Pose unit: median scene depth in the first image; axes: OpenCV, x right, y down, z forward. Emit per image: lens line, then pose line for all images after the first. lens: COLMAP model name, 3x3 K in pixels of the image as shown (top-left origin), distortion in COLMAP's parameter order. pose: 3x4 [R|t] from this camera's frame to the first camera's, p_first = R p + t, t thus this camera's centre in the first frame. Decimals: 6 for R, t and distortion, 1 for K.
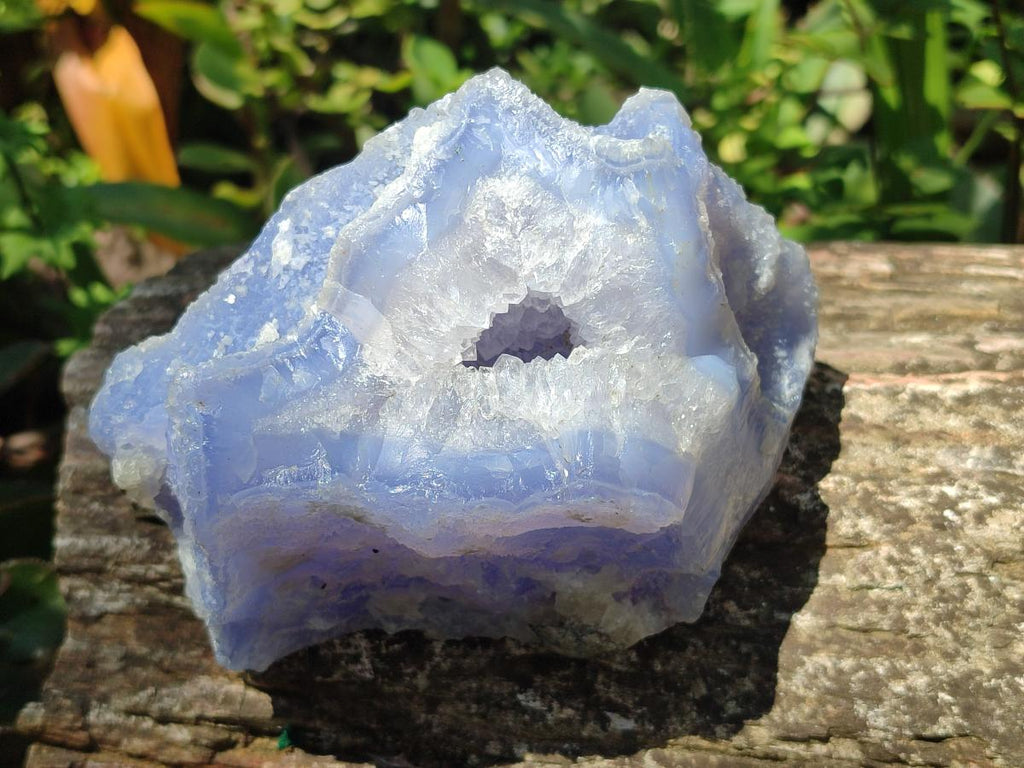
lens RADIAL K [[1616.8, 0, 512.0], [0, 1616.8, 384.0], [0, 0, 1]] dist [0.286805, -2.503664]
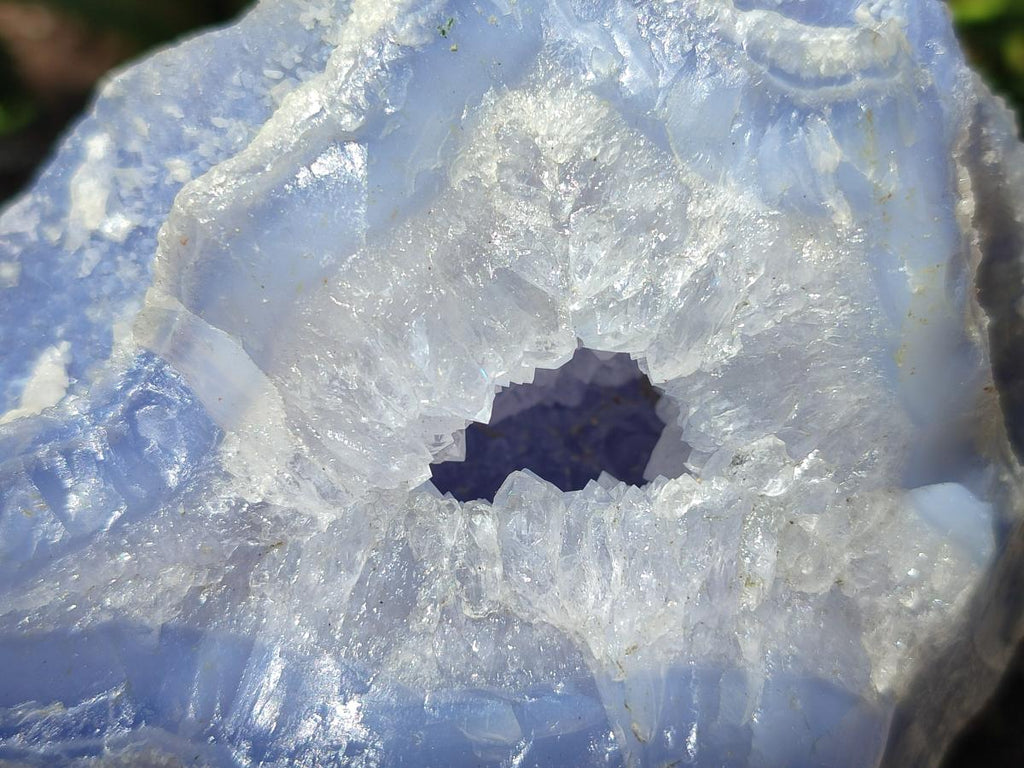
lens RADIAL K [[1616.8, 0, 512.0], [0, 1616.8, 384.0], [0, 0, 1]] dist [0.286805, -2.503664]
pose [[0.997820, 0.062953, -0.019820, 0.000692], [-0.059338, 0.987177, 0.148190, -0.114202], [0.028894, -0.146691, 0.988760, 0.537167]]
